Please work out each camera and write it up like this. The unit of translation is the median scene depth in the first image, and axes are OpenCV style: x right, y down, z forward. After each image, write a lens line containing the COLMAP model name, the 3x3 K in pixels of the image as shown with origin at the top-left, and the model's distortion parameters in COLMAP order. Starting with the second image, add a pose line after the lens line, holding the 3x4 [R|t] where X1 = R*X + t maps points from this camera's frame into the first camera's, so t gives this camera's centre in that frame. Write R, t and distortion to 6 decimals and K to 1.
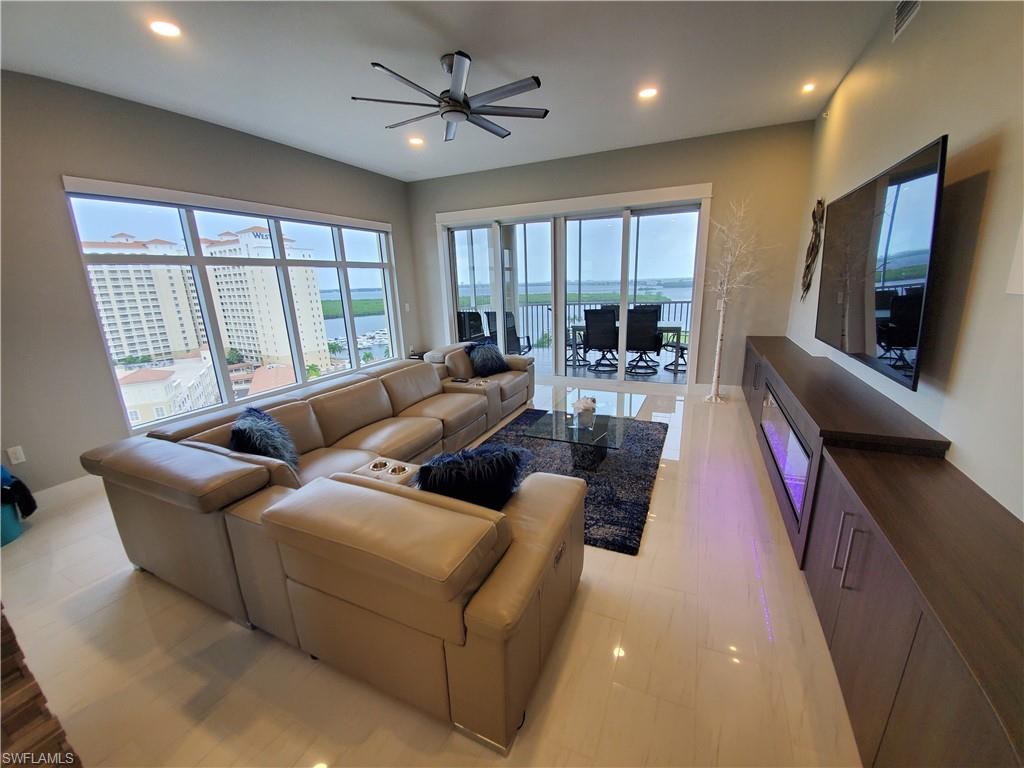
lens RADIAL K [[403.1, 0, 515.5], [0, 403.1, 390.0], [0, 0, 1]] dist [0.014669, -0.017883]
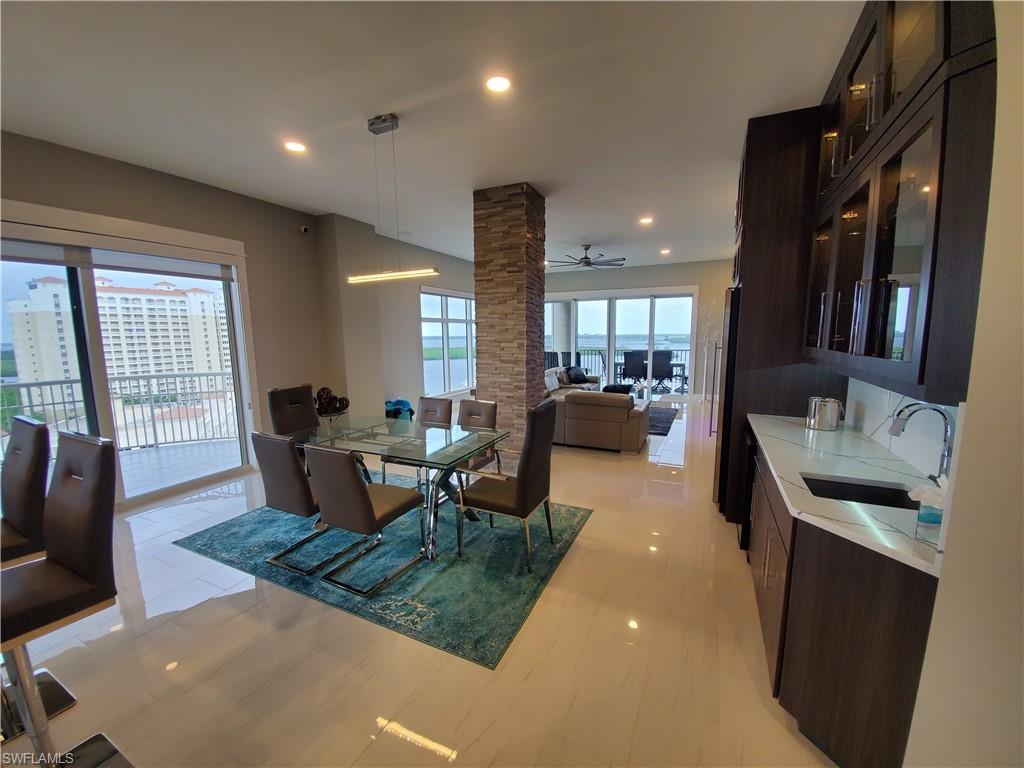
lens RADIAL K [[403.1, 0, 515.5], [0, 403.1, 390.0], [0, 0, 1]] dist [0.014669, -0.017883]
pose [[0.999525, 0.023592, -0.019854, -0.219135], [-0.025864, 0.992031, -0.123310, 0.155326], [0.016786, 0.123765, 0.992170, -0.566916]]
